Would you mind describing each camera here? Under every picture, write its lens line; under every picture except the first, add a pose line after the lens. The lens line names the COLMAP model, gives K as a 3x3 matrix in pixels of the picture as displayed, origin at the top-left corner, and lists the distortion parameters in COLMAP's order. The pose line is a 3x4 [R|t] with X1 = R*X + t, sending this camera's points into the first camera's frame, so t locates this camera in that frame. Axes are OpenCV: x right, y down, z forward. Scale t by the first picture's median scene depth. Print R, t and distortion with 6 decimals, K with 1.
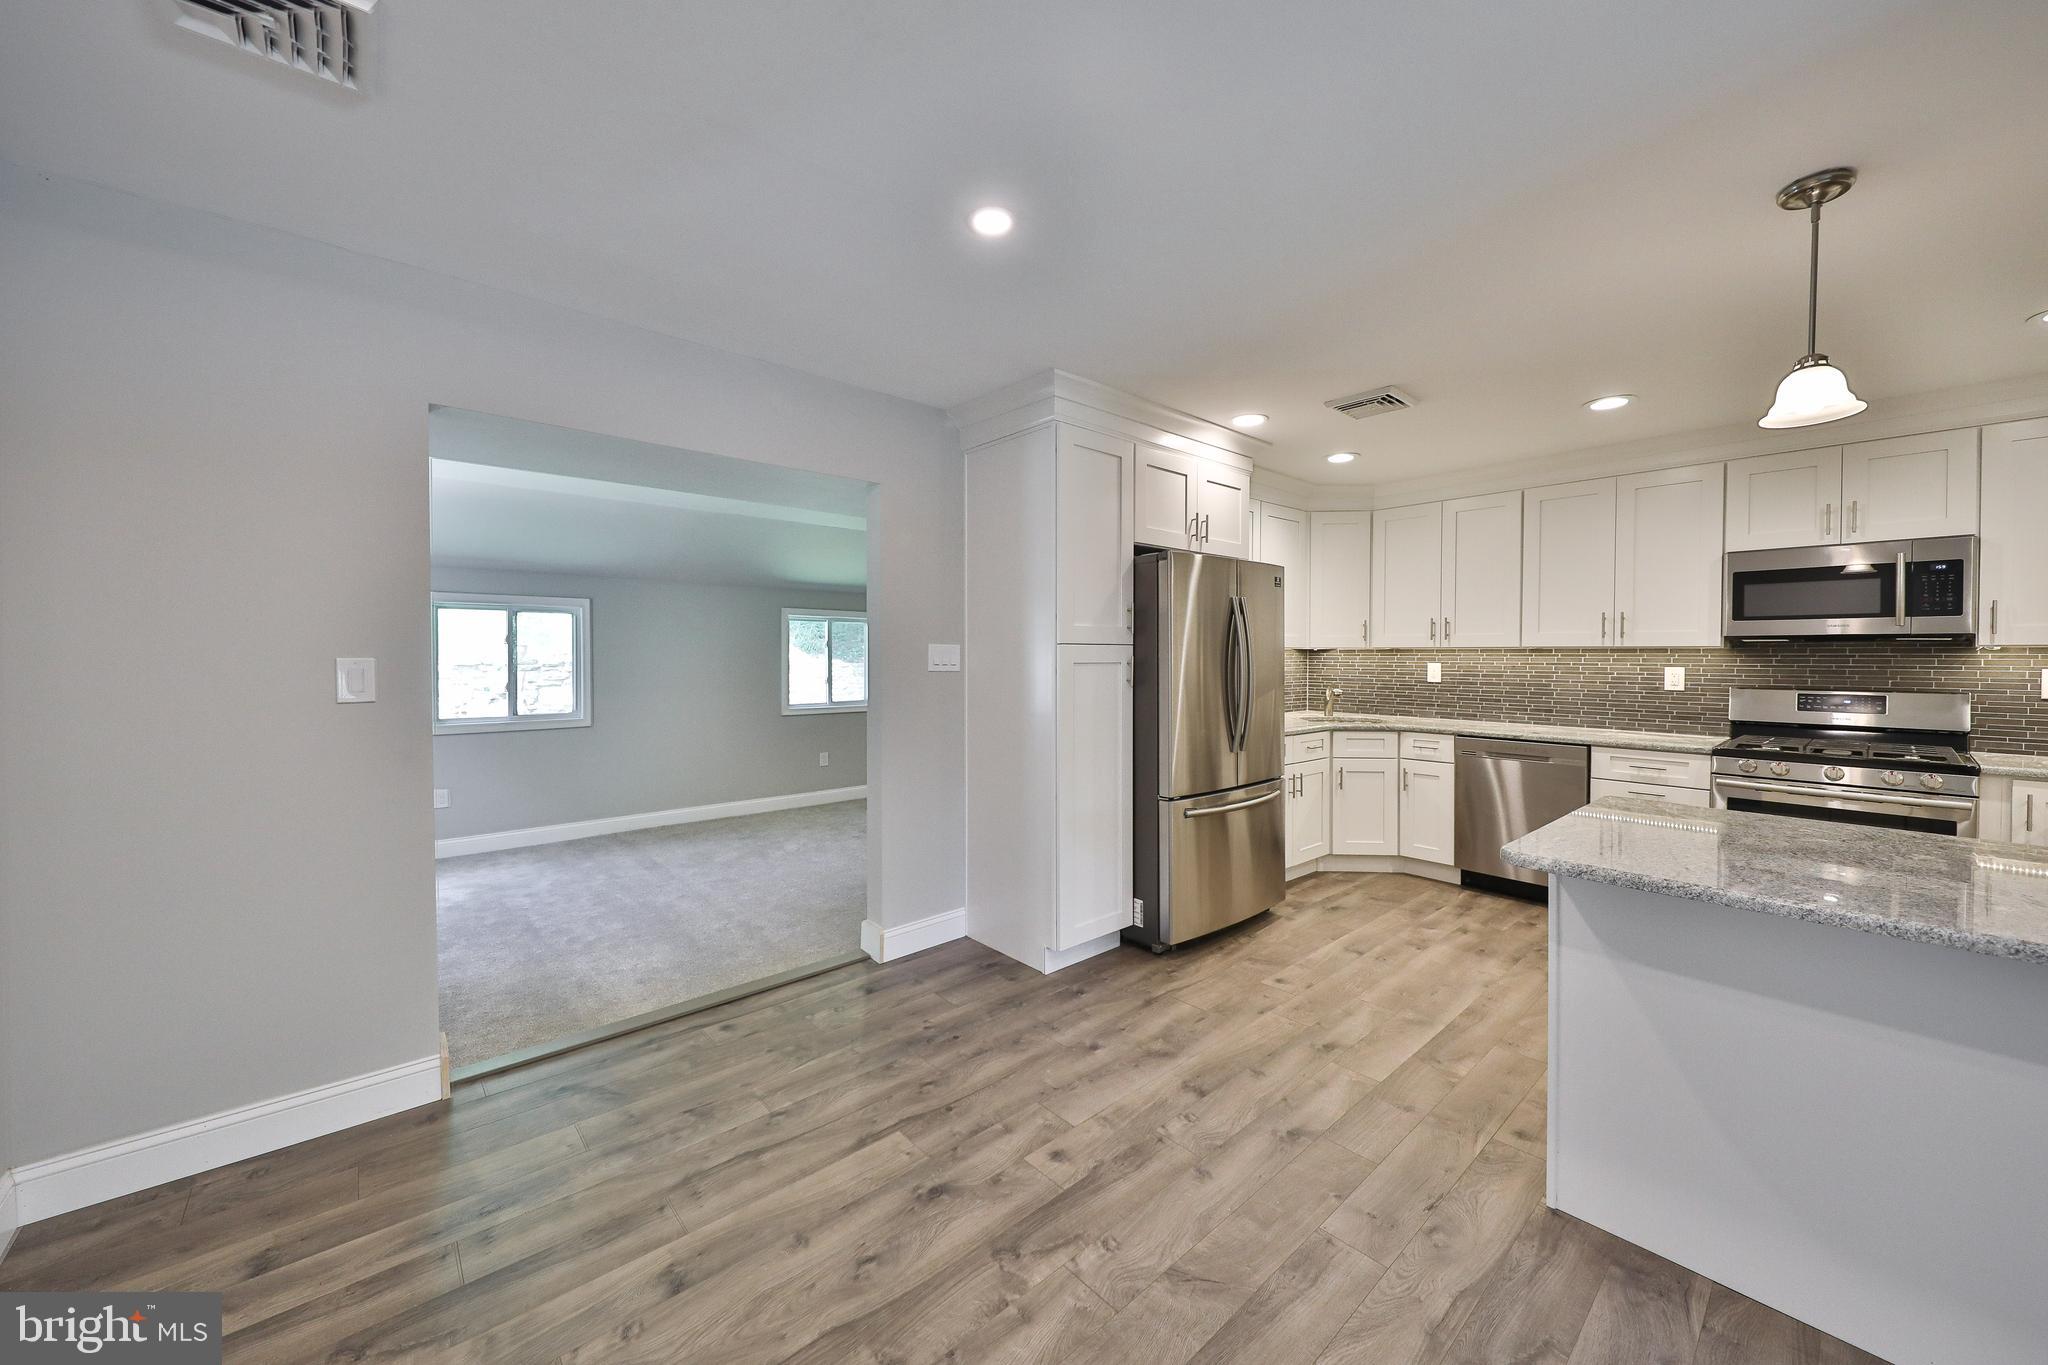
lens RADIAL K [[736.2, 0, 1005.1], [0, 736.2, 664.0], [0, 0, 1]] dist [0.005810, -0.003819]
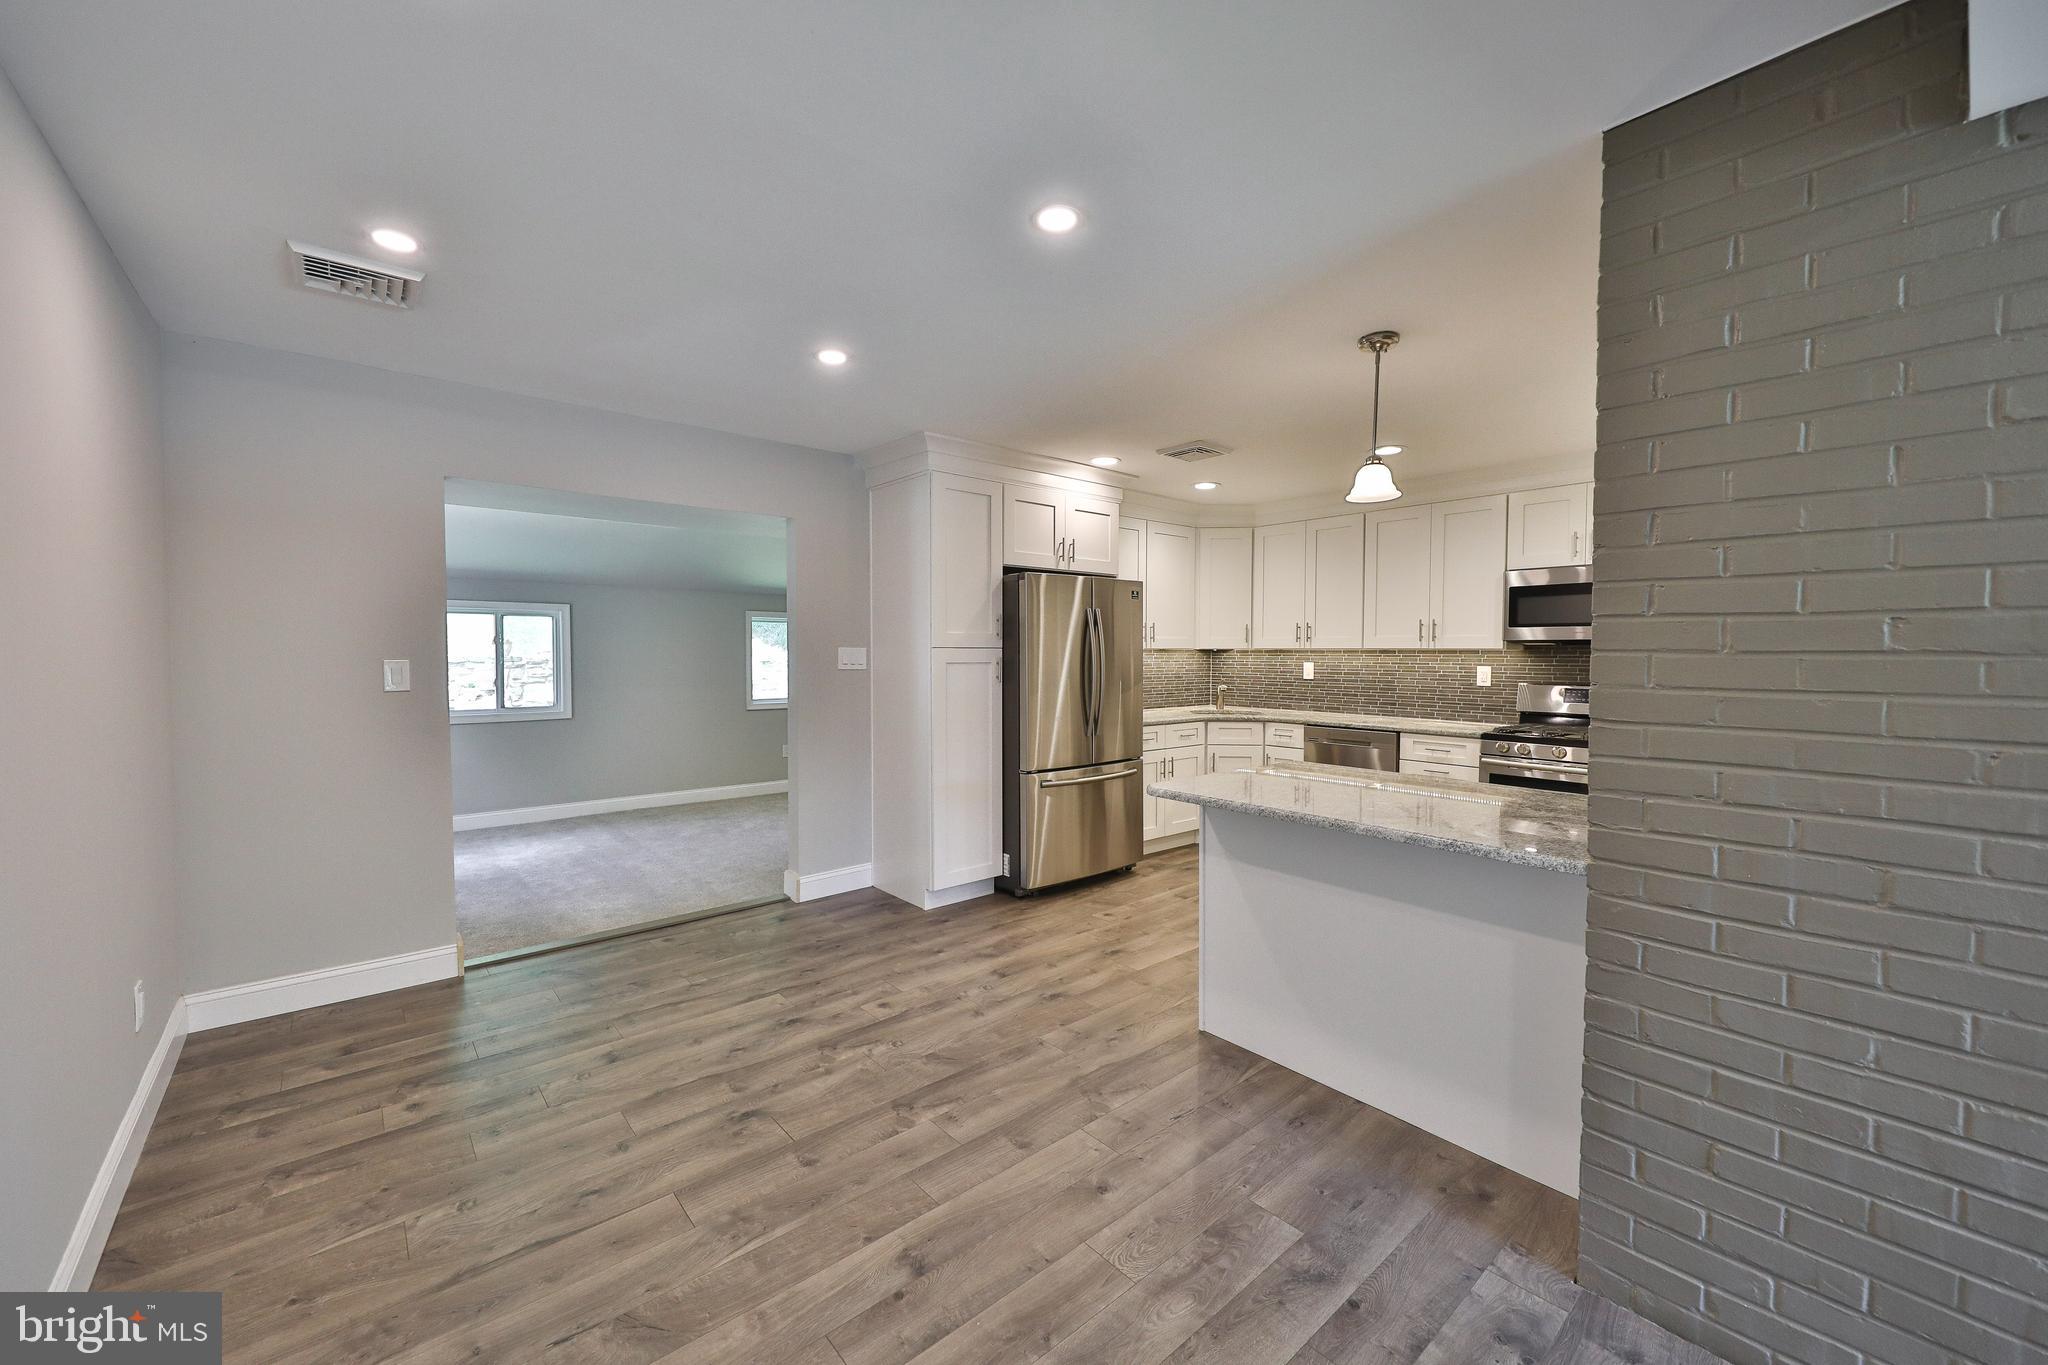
lens RADIAL K [[785.2, 0, 1003.8], [0, 785.2, 674.3], [0, 0, 1]] dist [0.006585, -0.000188]
pose [[0.999871, 0.001089, -0.016010, 0.187128], [-0.000813, 0.999851, 0.017223, -0.004507], [0.016027, -0.017207, 0.999723, -0.296348]]
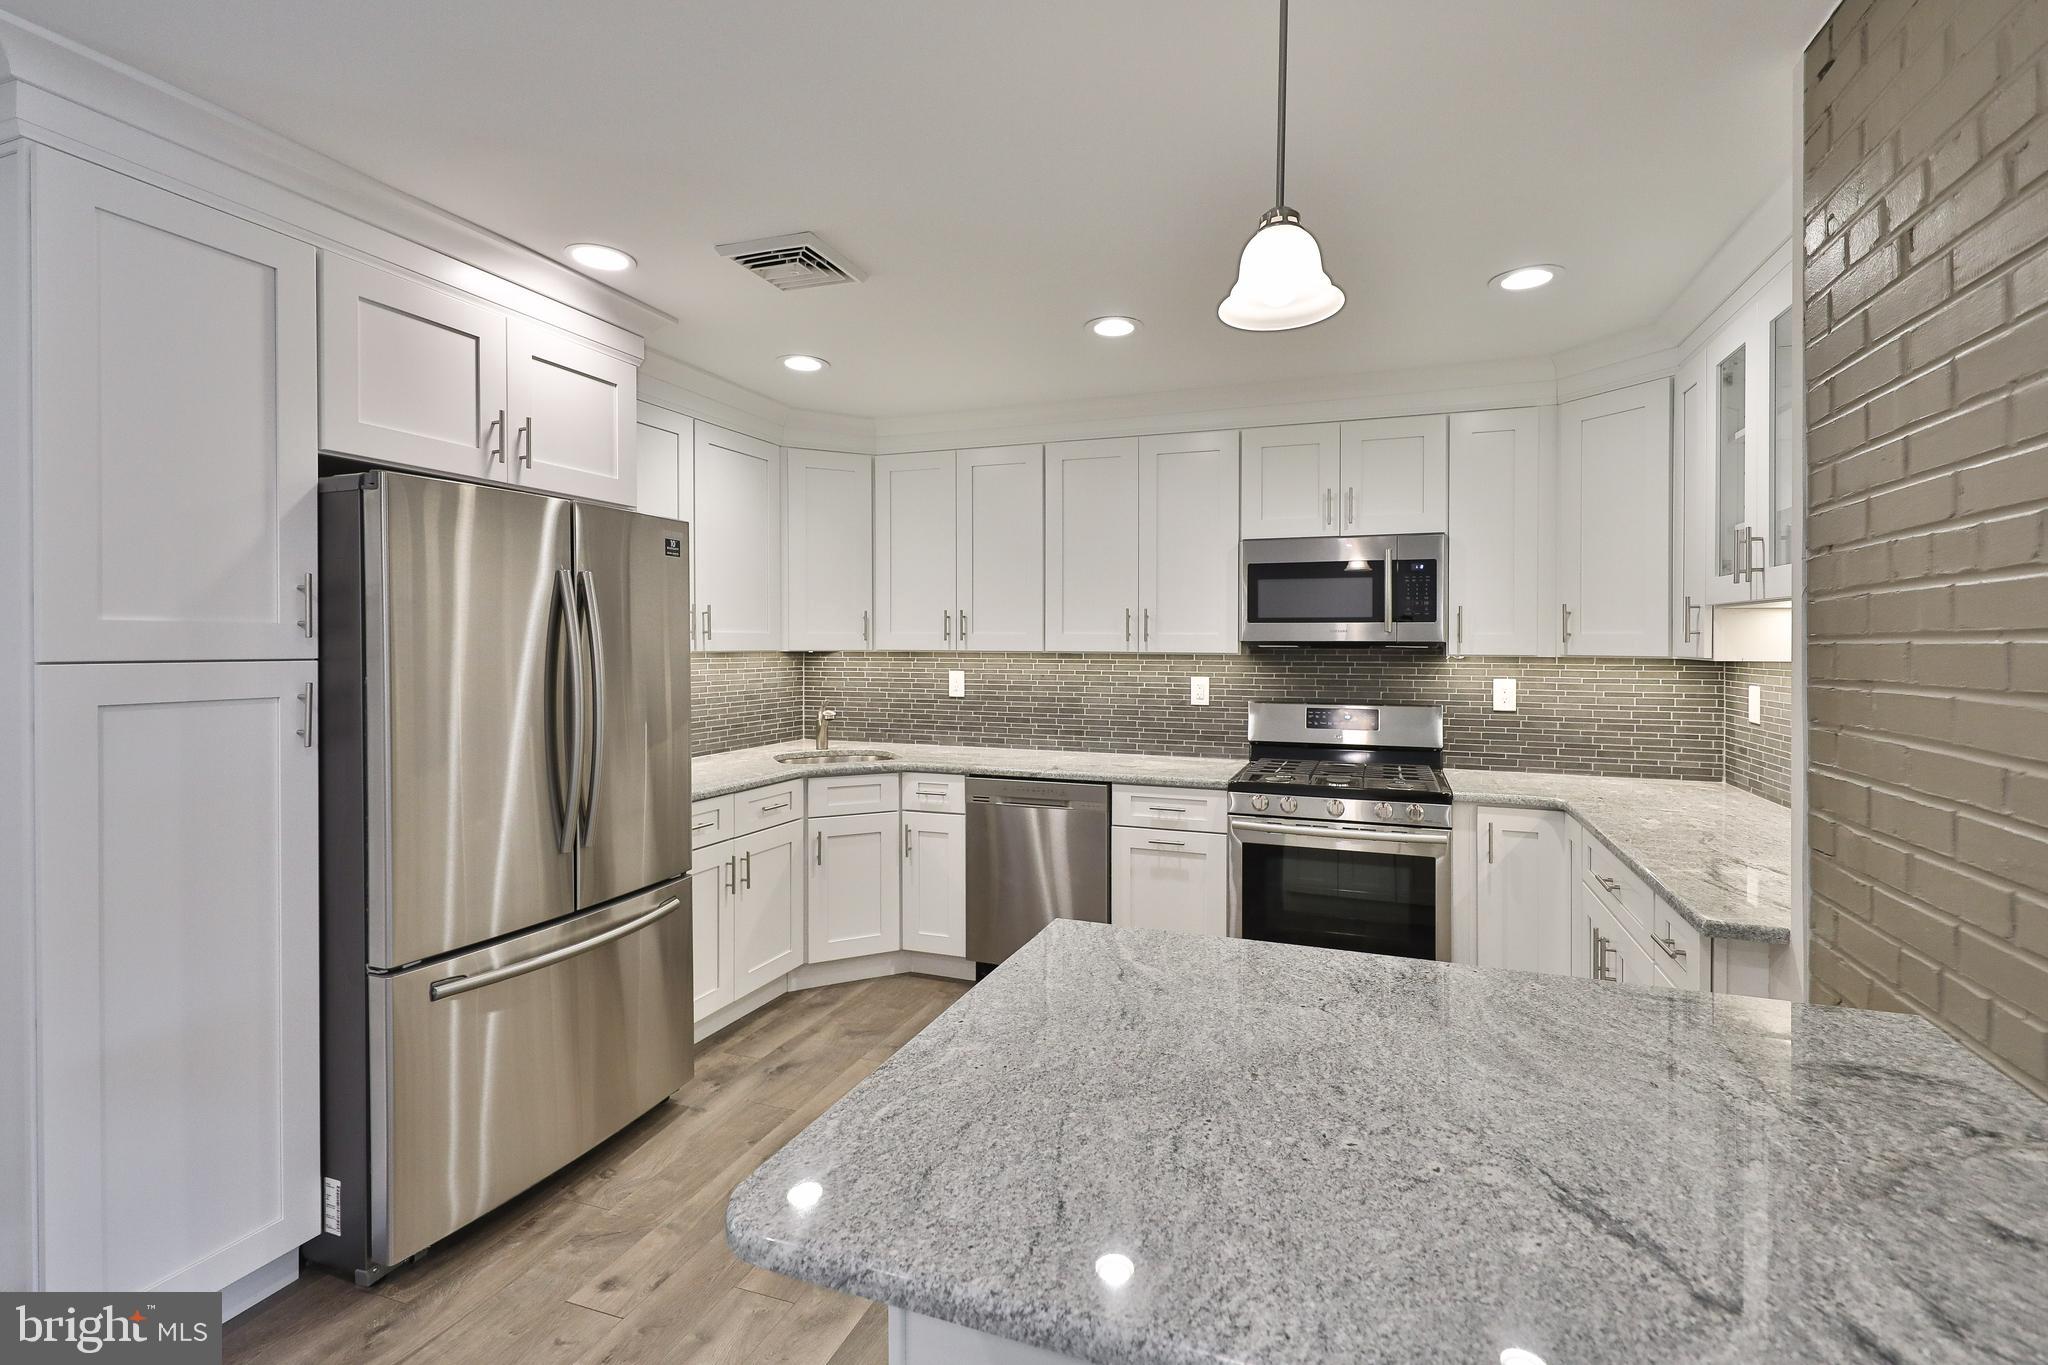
lens RADIAL K [[932.9, 0, 1033.1], [0, 932.9, 651.0], [0, 0, 1]] dist [0.017519, -0.005303]
pose [[0.869560, -0.004122, 0.493809, 0.263546], [0.006127, 0.999978, -0.002442, -0.025996], [-0.493789, 0.005149, 0.869567, 0.212405]]
